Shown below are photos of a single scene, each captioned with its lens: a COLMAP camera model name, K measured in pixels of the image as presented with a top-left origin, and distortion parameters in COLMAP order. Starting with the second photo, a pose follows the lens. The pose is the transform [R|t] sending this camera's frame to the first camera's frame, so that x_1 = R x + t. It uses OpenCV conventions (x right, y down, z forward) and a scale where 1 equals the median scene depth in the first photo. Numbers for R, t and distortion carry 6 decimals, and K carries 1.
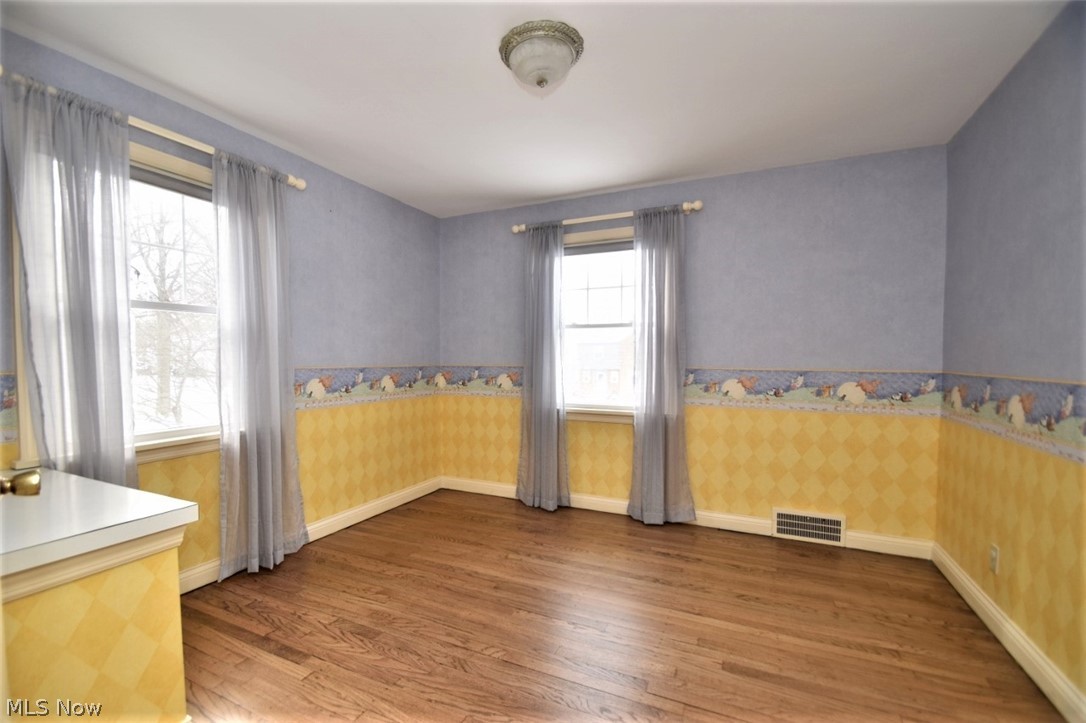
lens RADIAL K [[474.4, 0, 523.6], [0, 474.4, 373.5], [0, 0, 1]] dist [-0.001443, -0.000594]
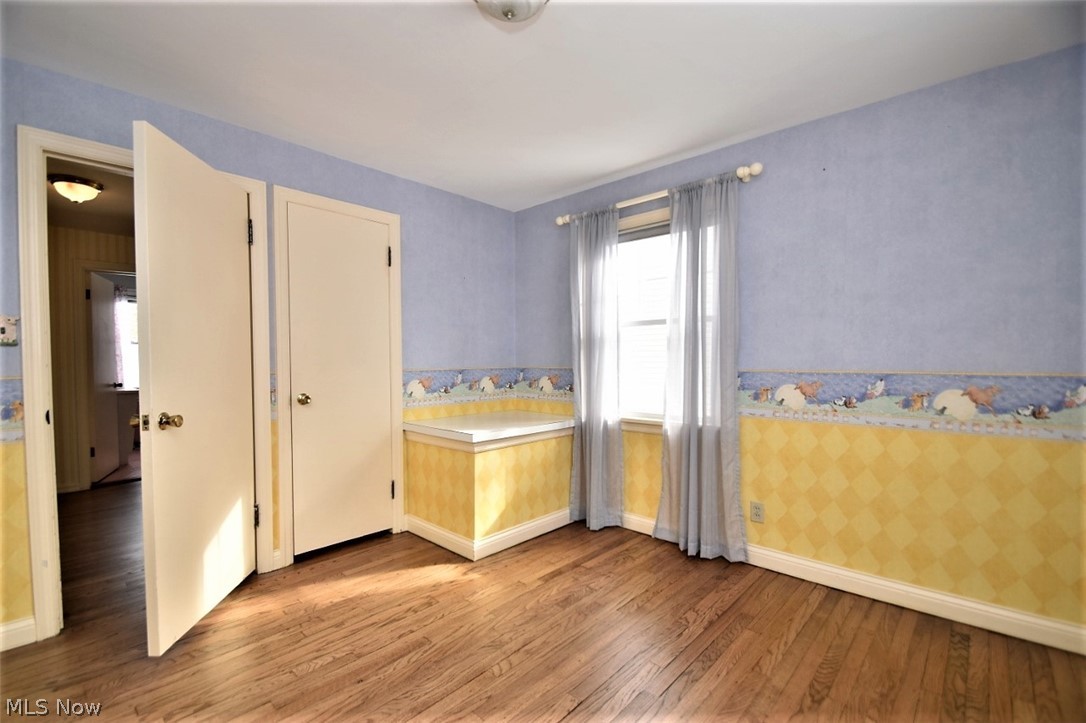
lens RADIAL K [[474.4, 0, 523.6], [0, 474.4, 373.5], [0, 0, 1]] dist [-0.001443, -0.000594]
pose [[-0.308657, 0.033180, -0.950595, 0.604127], [-0.023891, 0.998806, 0.042620, -0.038838], [0.950873, 0.035865, -0.307496, 0.967897]]
